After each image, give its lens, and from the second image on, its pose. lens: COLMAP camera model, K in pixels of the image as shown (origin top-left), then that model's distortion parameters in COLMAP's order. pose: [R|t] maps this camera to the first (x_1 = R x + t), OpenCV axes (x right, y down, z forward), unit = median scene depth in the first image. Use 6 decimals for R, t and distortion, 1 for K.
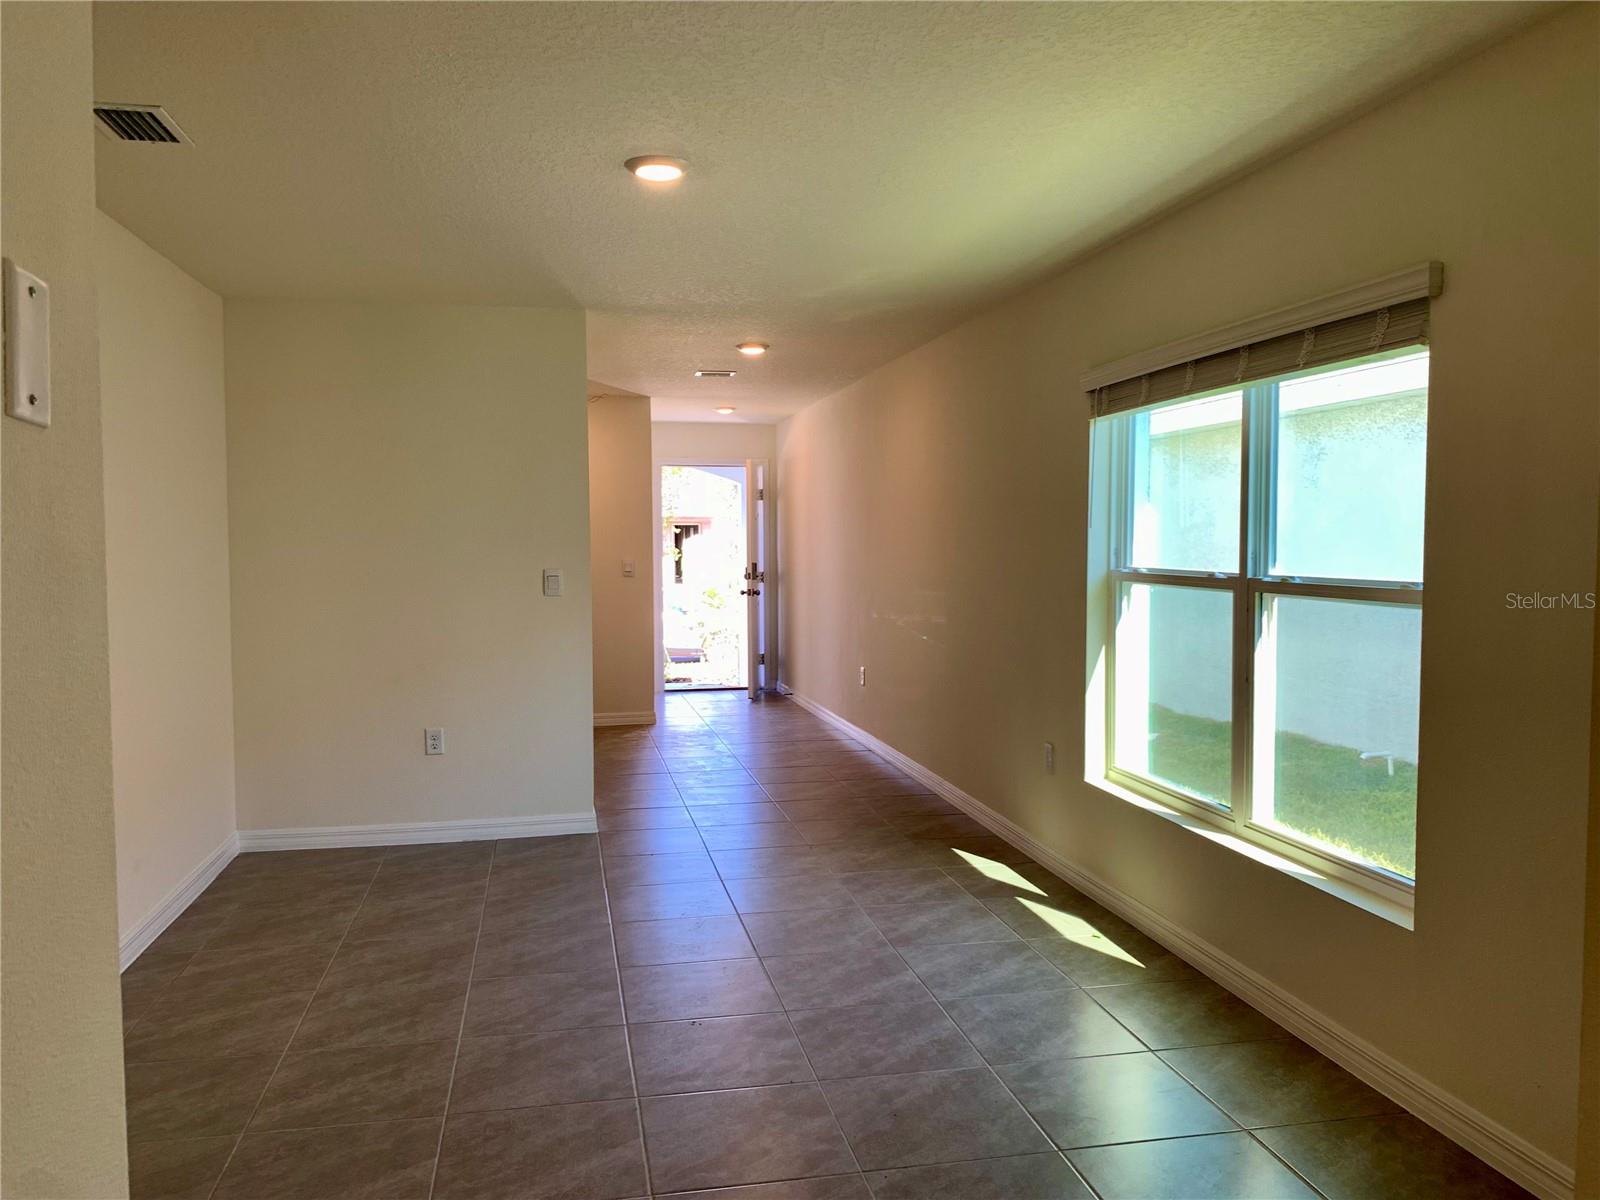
lens RADIAL K [[1219.2, 0, 789.4], [0, 1219.2, 602.6], [0, 0, 1]] dist [0.012297, -0.027294]
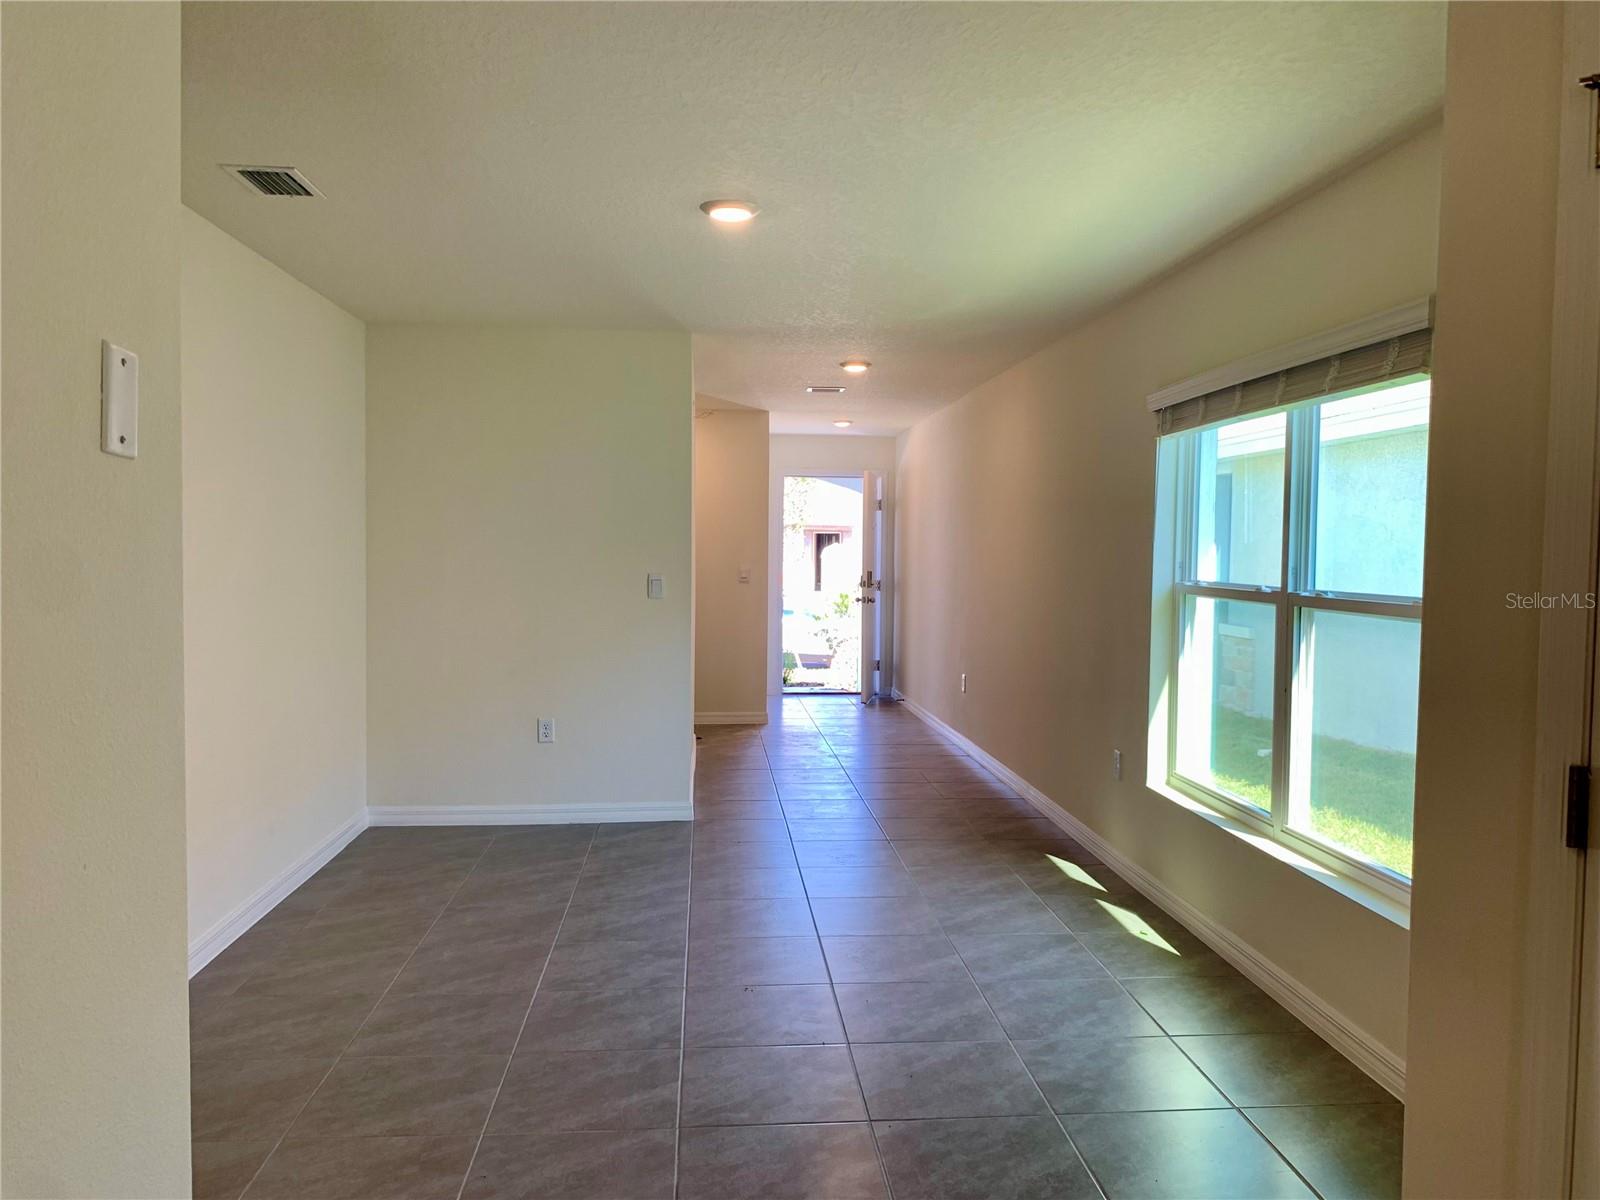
lens RADIAL K [[1219.2, 0, 813.1], [0, 1219.2, 599.5], [0, 0, 1]] dist [0.012297, -0.027294]
pose [[0.994456, 0.018924, -0.103435, 0.080467], [-0.019935, 0.999763, -0.008750, 0.003256], [0.103245, 0.010763, 0.994598, -0.077910]]
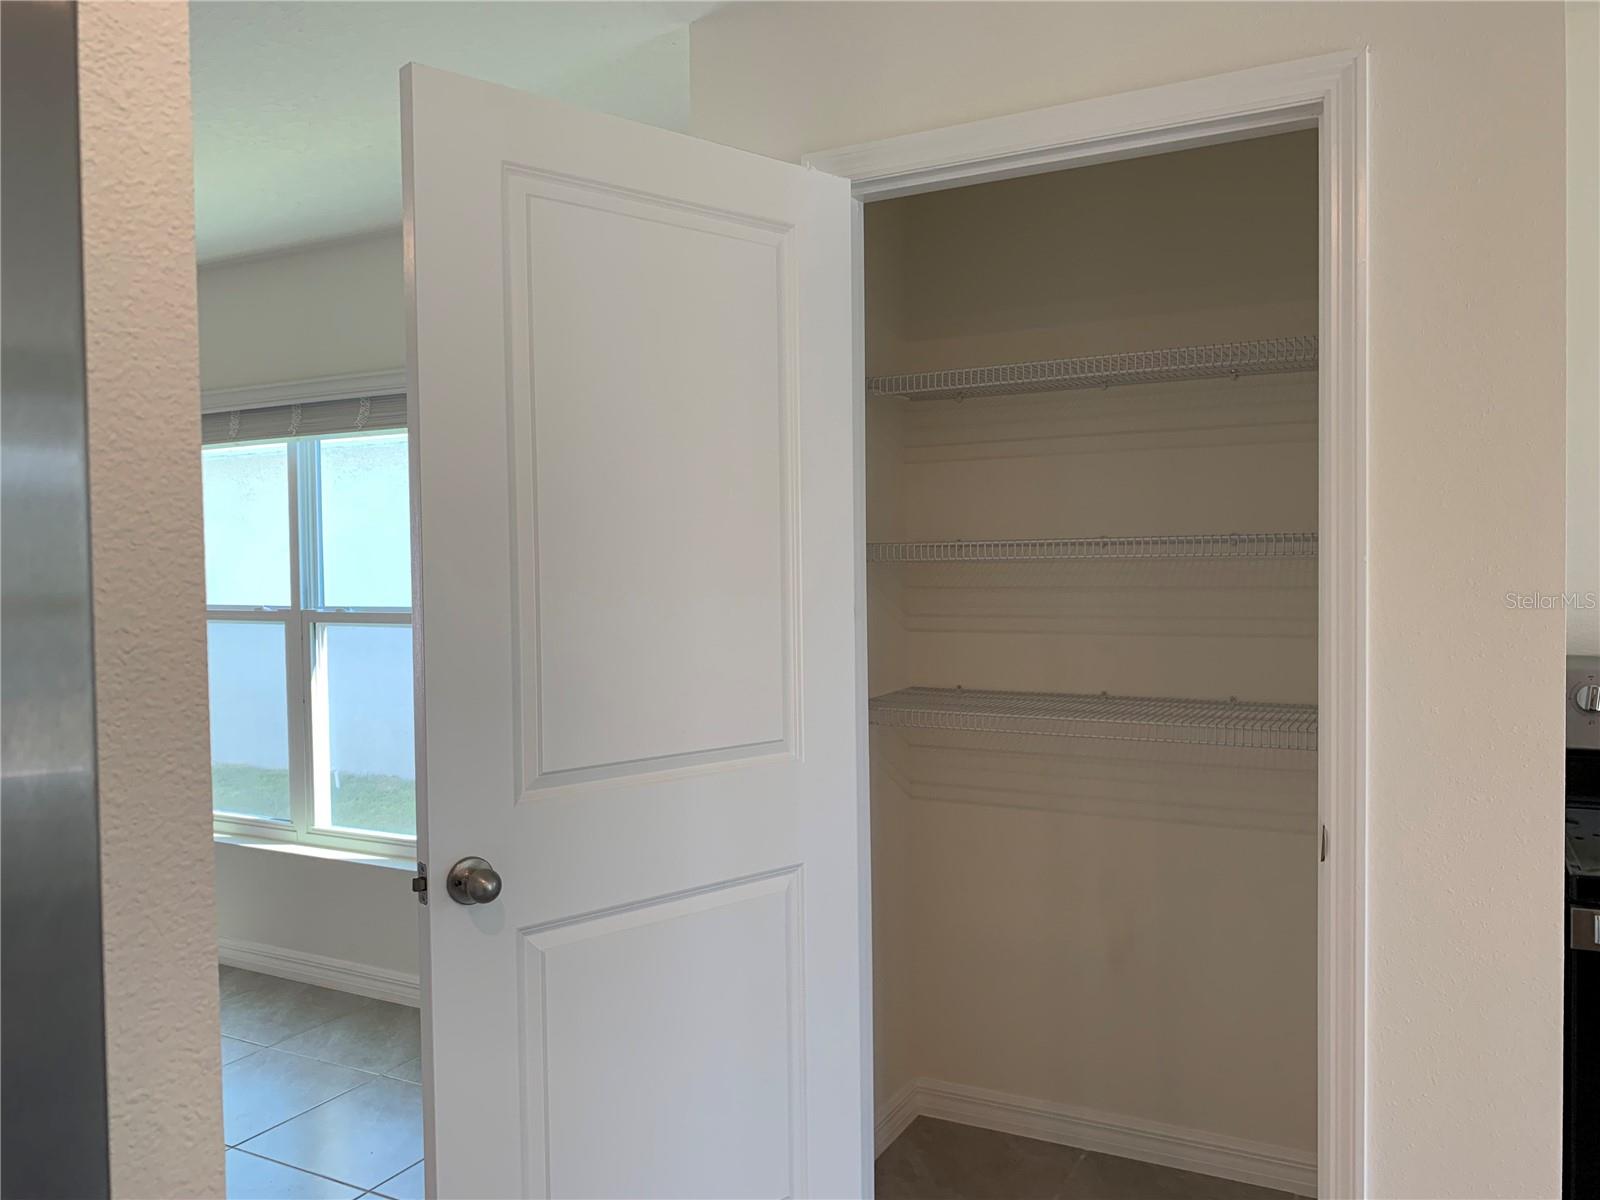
lens RADIAL K [[1219.2, 0, 796.7], [0, 1219.2, 594.8], [0, 0, 1]] dist [0.012297, -0.027294]
pose [[0.628645, -0.021968, 0.777382, -0.207753], [0.050789, 0.998627, -0.012851, 0.003528], [-0.776032, 0.047561, 0.628898, -0.055525]]
